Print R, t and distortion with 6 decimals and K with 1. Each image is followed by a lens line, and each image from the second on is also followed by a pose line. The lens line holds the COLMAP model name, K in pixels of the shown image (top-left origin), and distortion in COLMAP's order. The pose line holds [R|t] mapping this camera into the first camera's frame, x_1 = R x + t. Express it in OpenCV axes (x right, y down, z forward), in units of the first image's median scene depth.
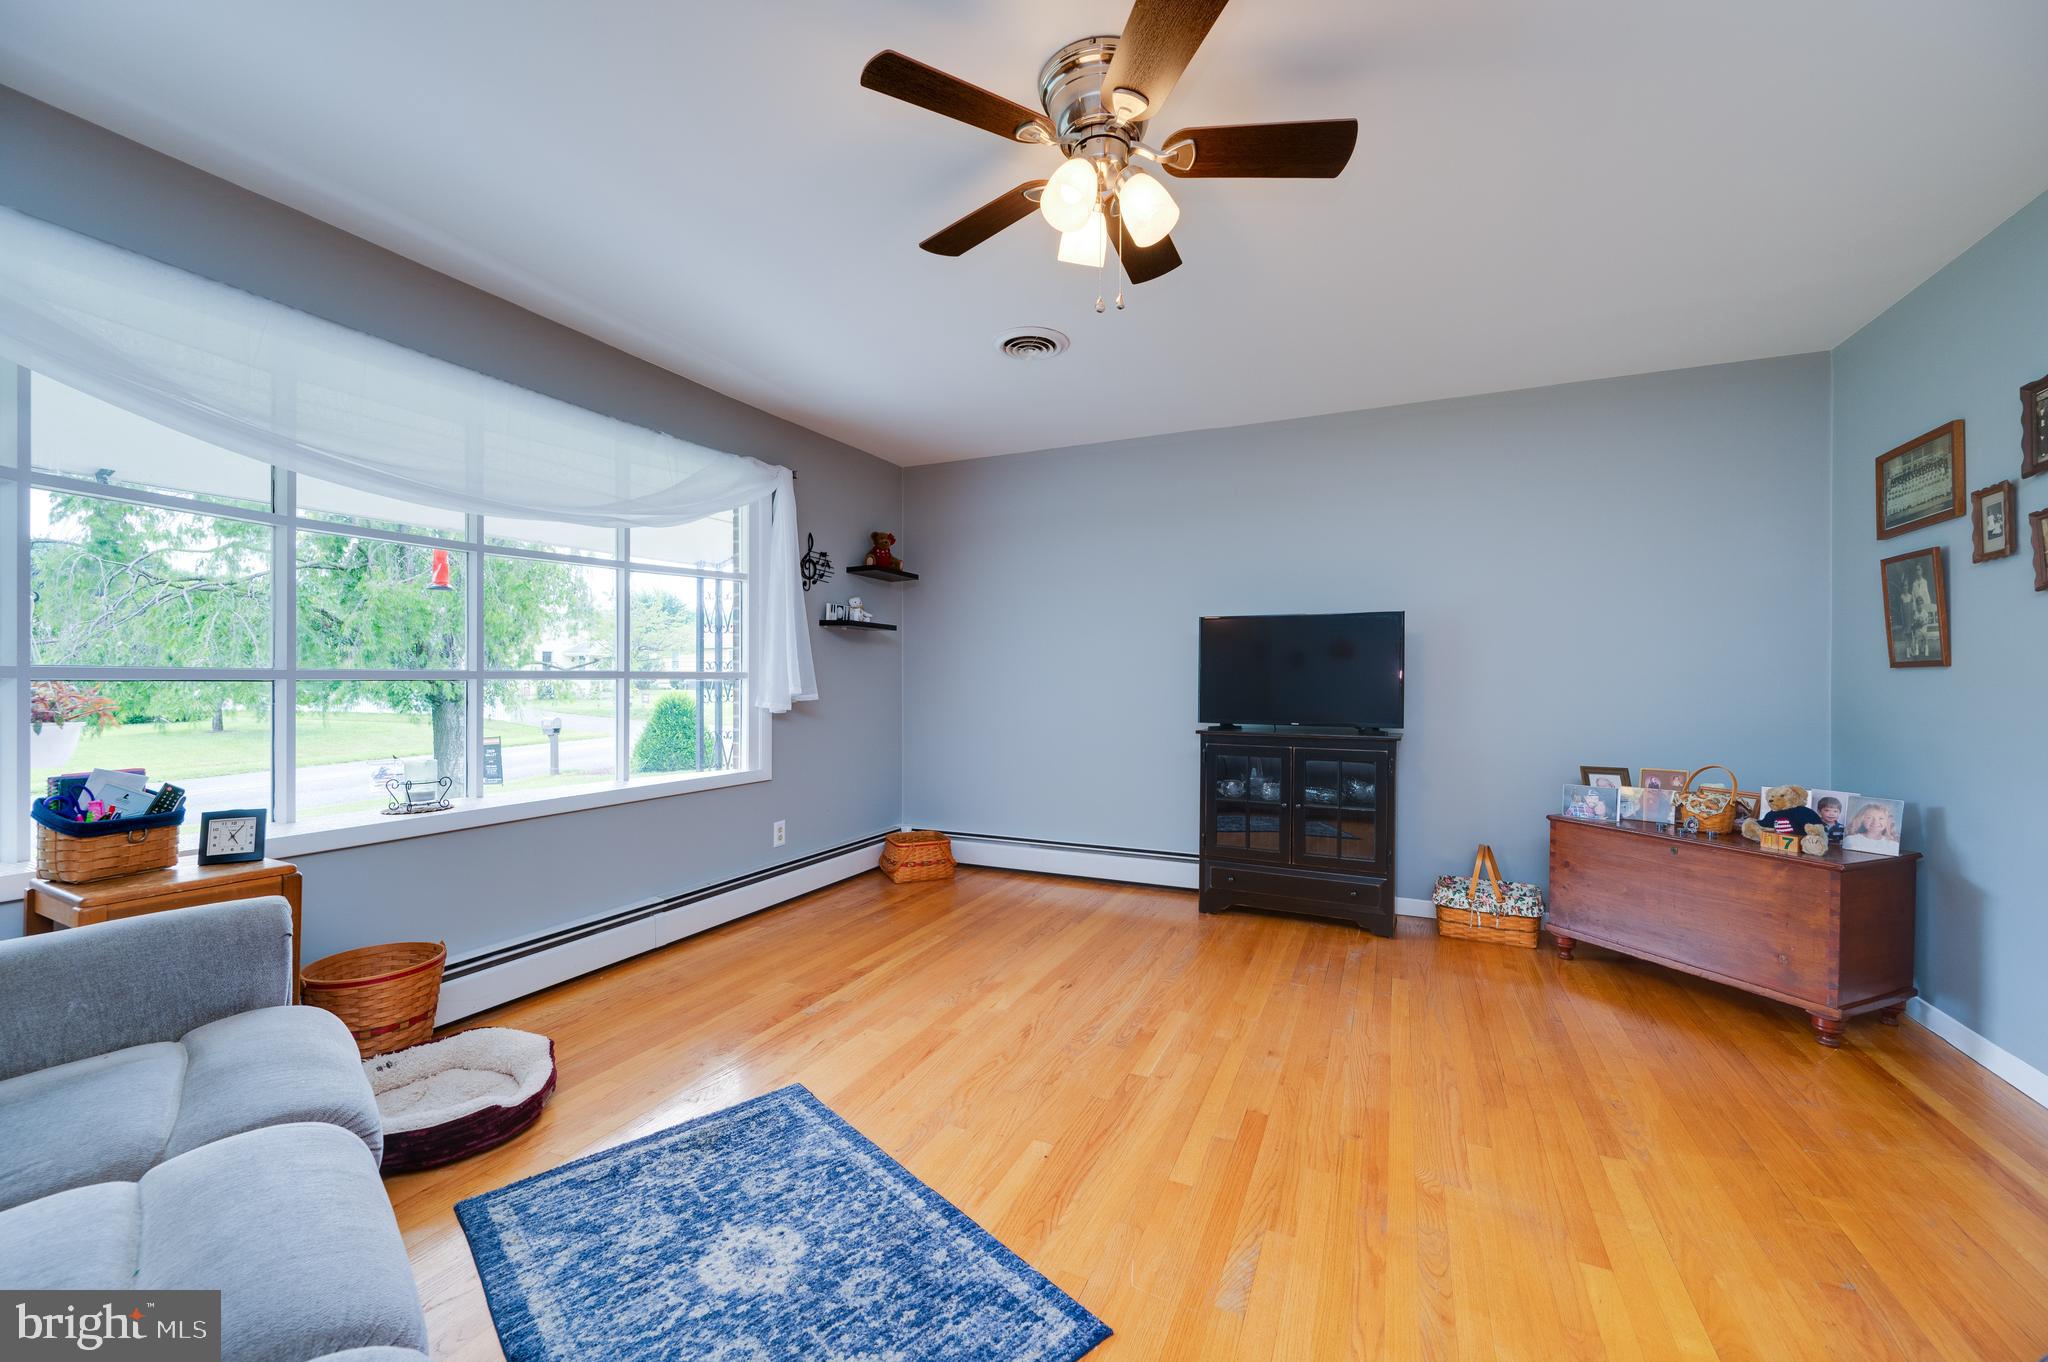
lens RADIAL K [[822.5, 0, 987.4], [0, 822.5, 676.8], [0, 0, 1]] dist [-0.000512, -0.000377]
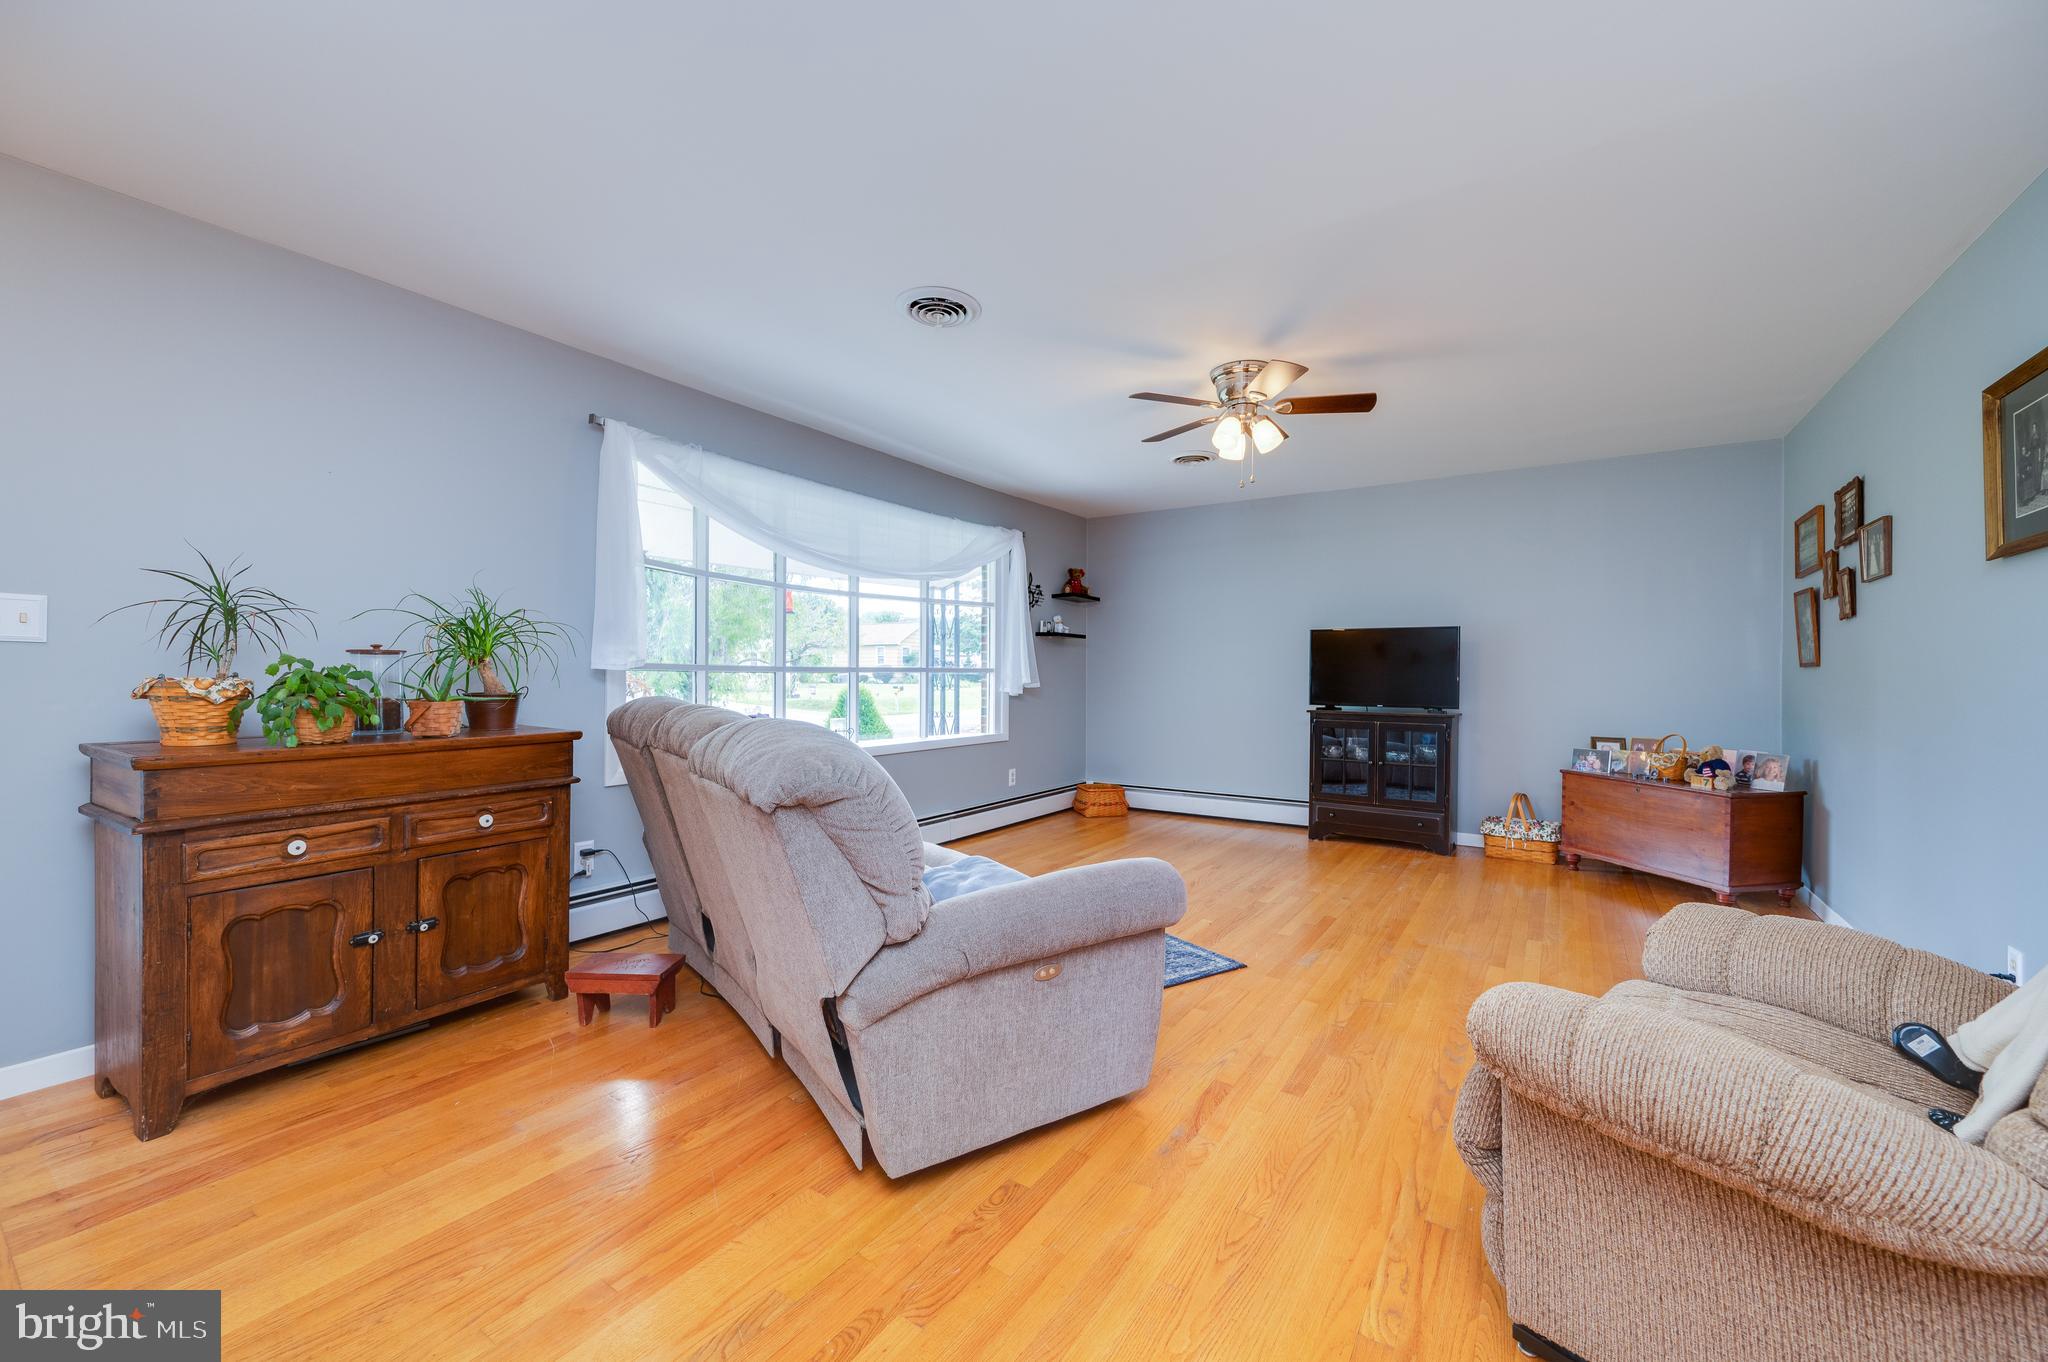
lens RADIAL K [[822.5, 0, 987.4], [0, 822.5, 676.8], [0, 0, 1]] dist [-0.000512, -0.000377]
pose [[0.988844, 0.003638, -0.148912, -0.087391], [-0.002774, 0.999978, 0.006009, 0.001044], [0.148931, -0.005529, 0.988832, -0.530984]]
